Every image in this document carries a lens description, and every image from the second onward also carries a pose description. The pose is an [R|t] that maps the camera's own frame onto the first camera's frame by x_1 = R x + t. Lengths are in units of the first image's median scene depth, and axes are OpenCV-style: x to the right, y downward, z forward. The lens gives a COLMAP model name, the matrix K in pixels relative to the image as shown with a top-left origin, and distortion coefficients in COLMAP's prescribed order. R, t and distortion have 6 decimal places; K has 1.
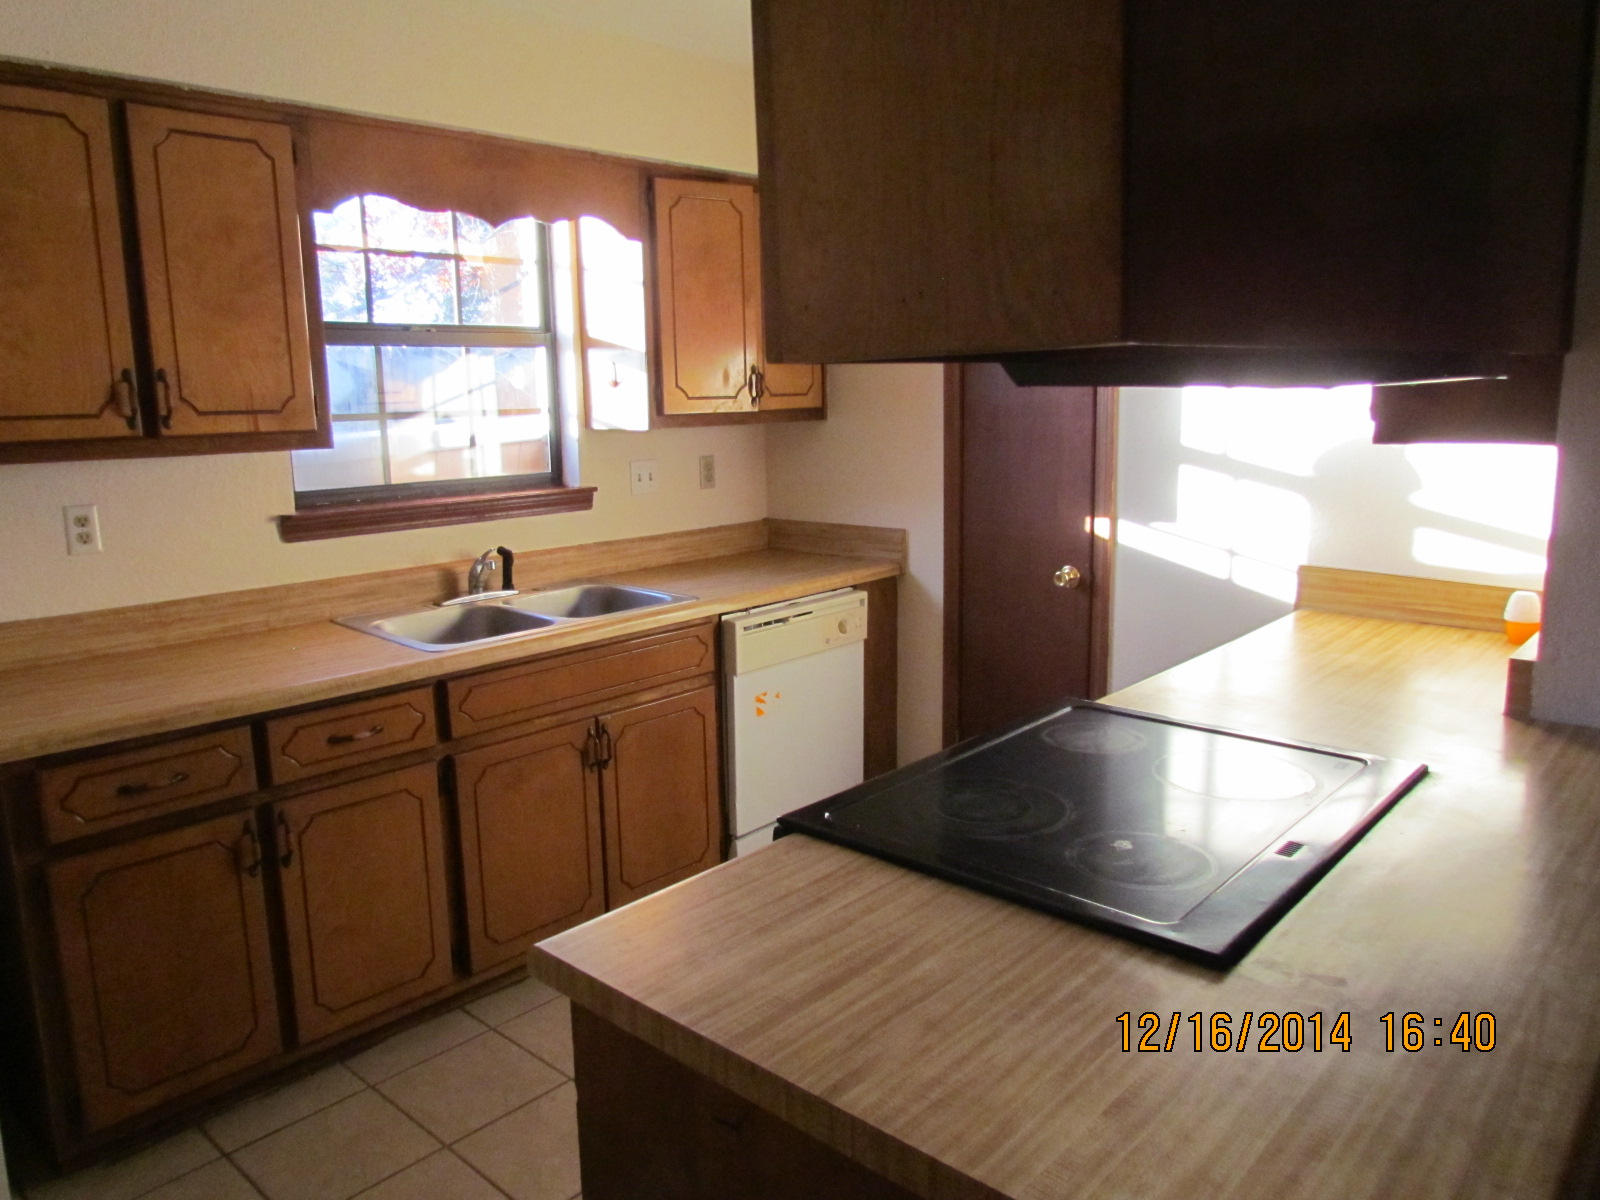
lens RADIAL K [[1155.4, 0, 800.0], [0, 1155.4, 600.0], [0, 0, 1]] dist [-0.006016, -0.004036]
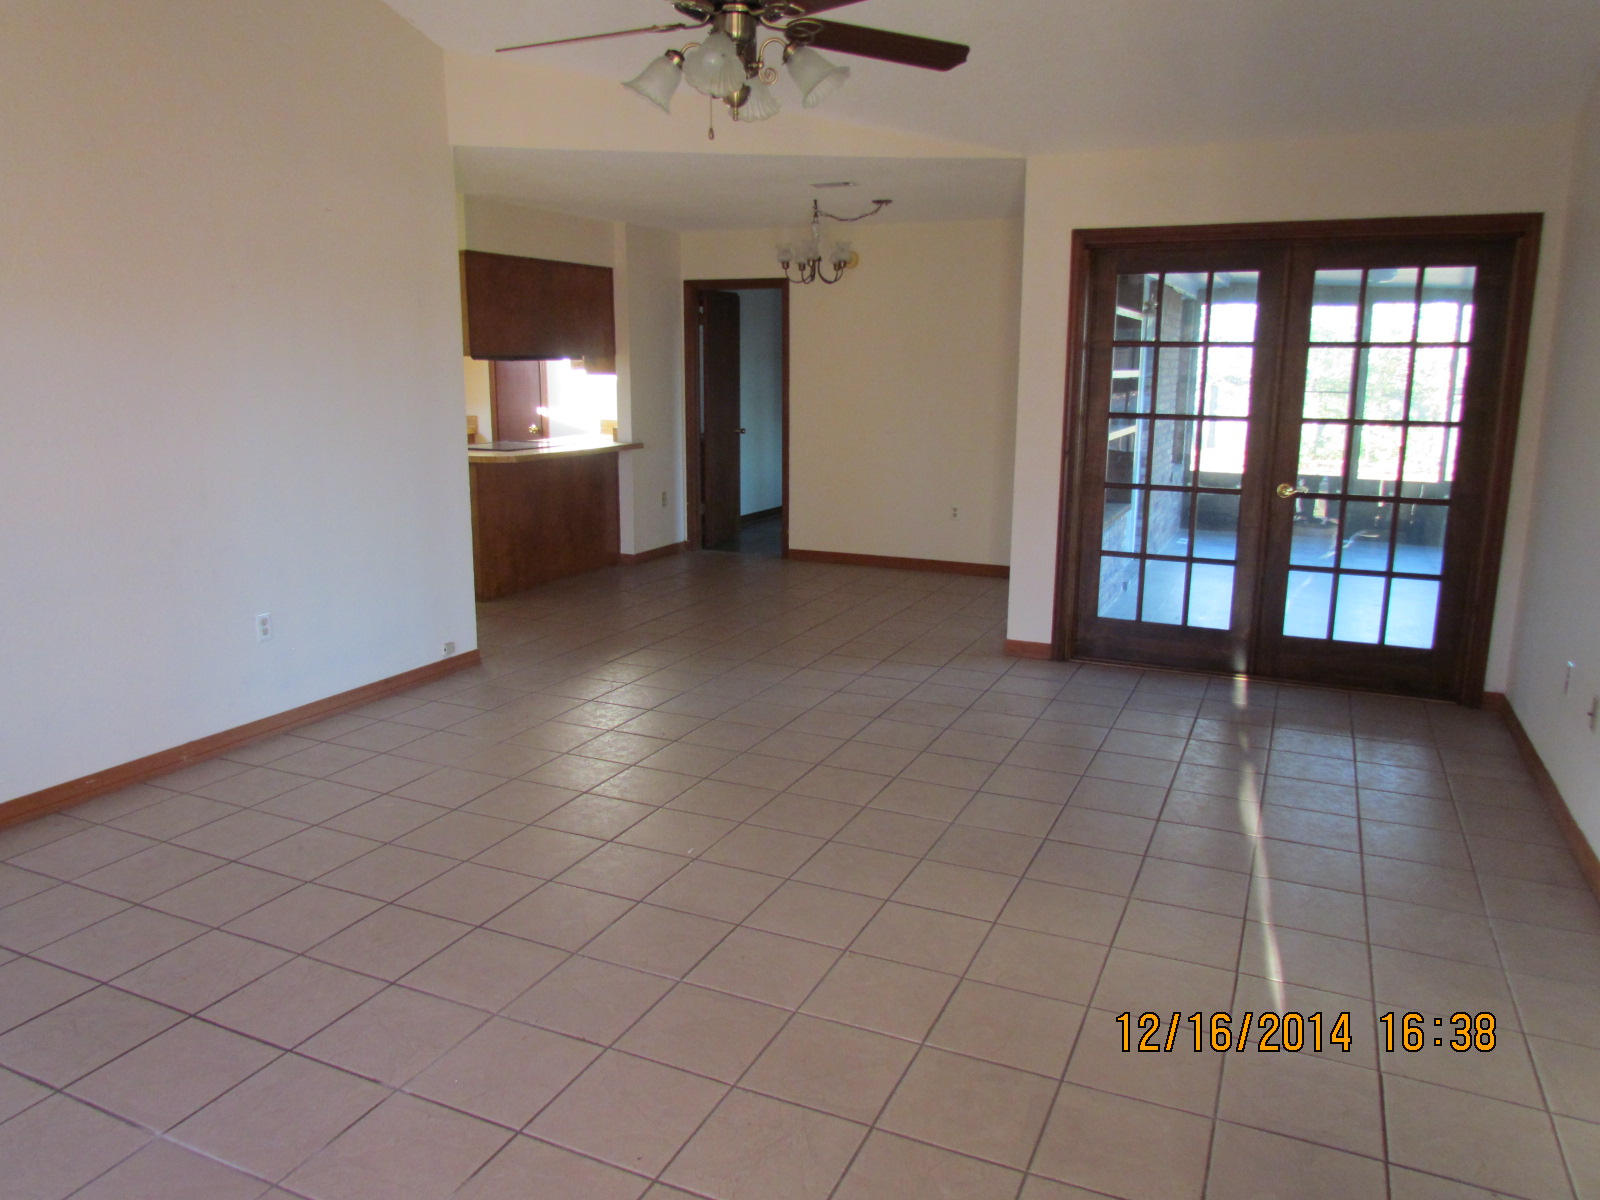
lens RADIAL K [[1155.4, 0, 800.0], [0, 1155.4, 600.0], [0, 0, 1]] dist [-0.006016, -0.004036]
pose [[0.949659, -0.036047, 0.311205, -0.048405], [0.030410, 0.999274, 0.022947, 0.372019], [-0.311807, -0.012328, 0.950066, -1.990129]]
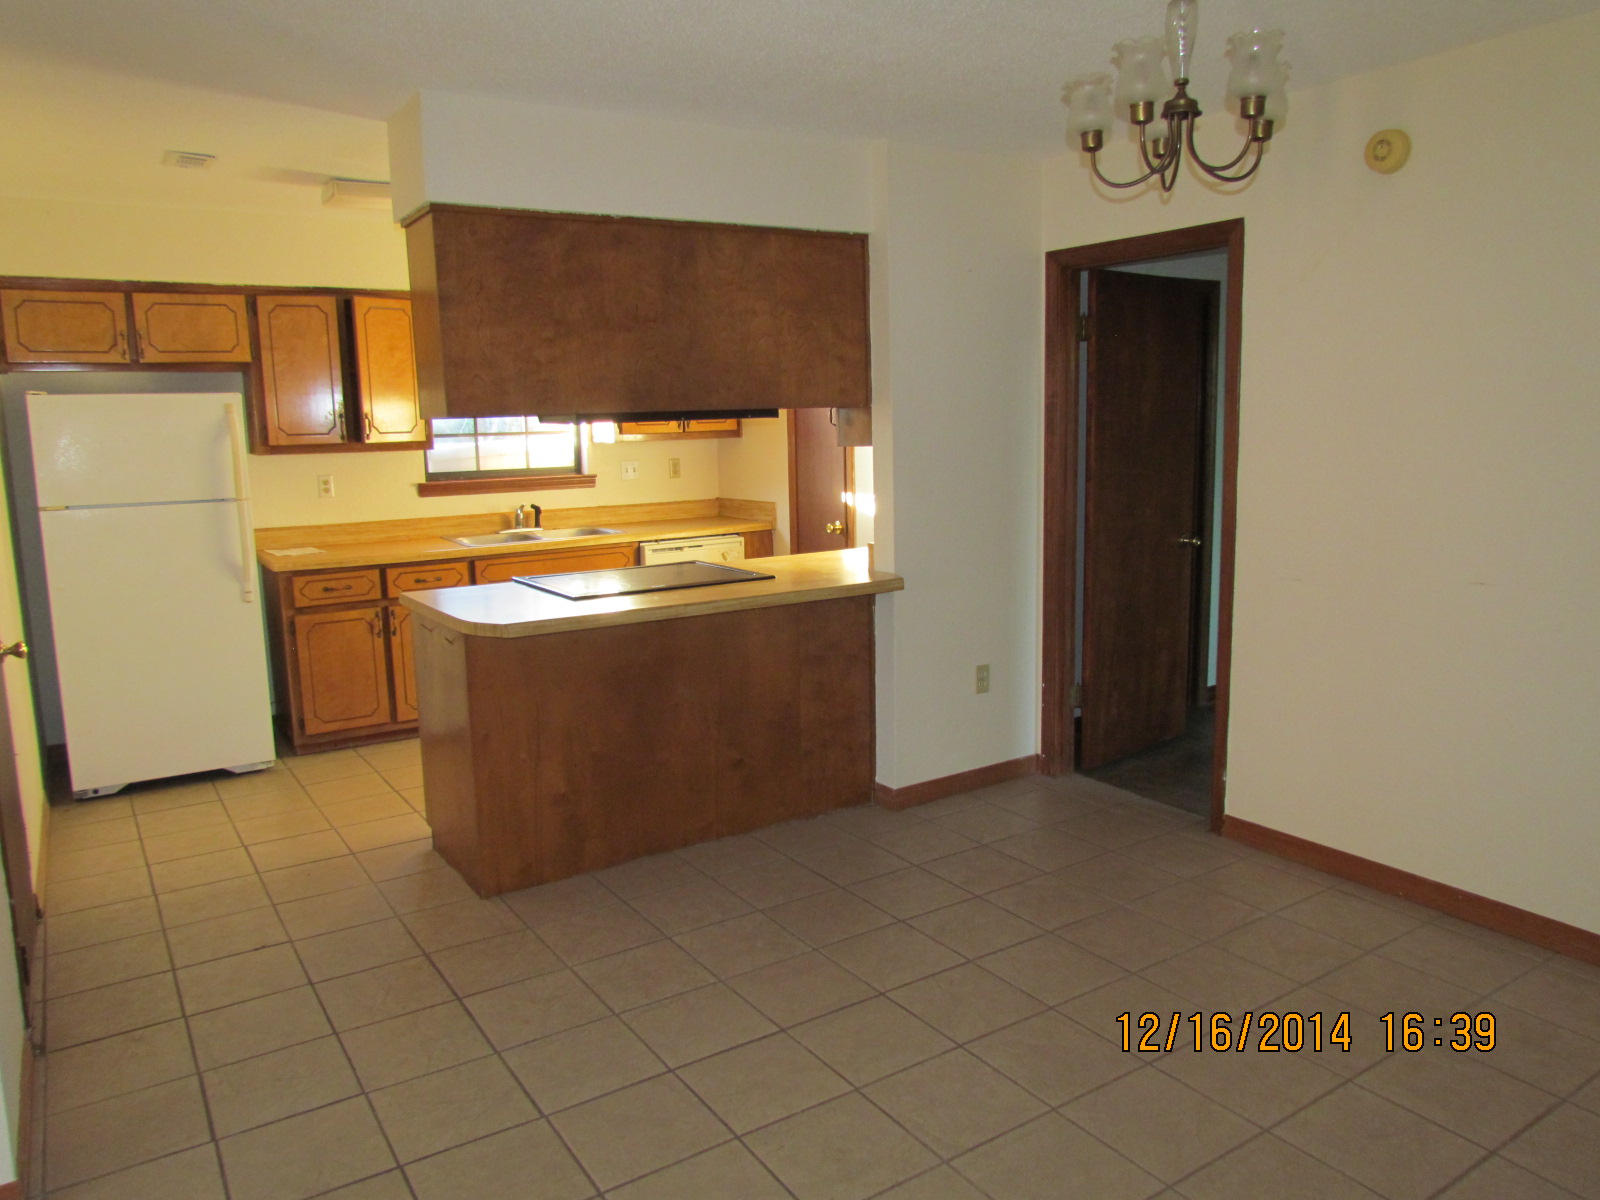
lens RADIAL K [[1155.4, 0, 800.0], [0, 1155.4, 600.0], [0, 0, 1]] dist [-0.006016, -0.004036]
pose [[0.970831, 0.034236, -0.237309, 0.618130], [-0.039000, 0.999120, -0.015407, 0.122672], [0.236573, 0.024213, 0.971312, -0.718613]]
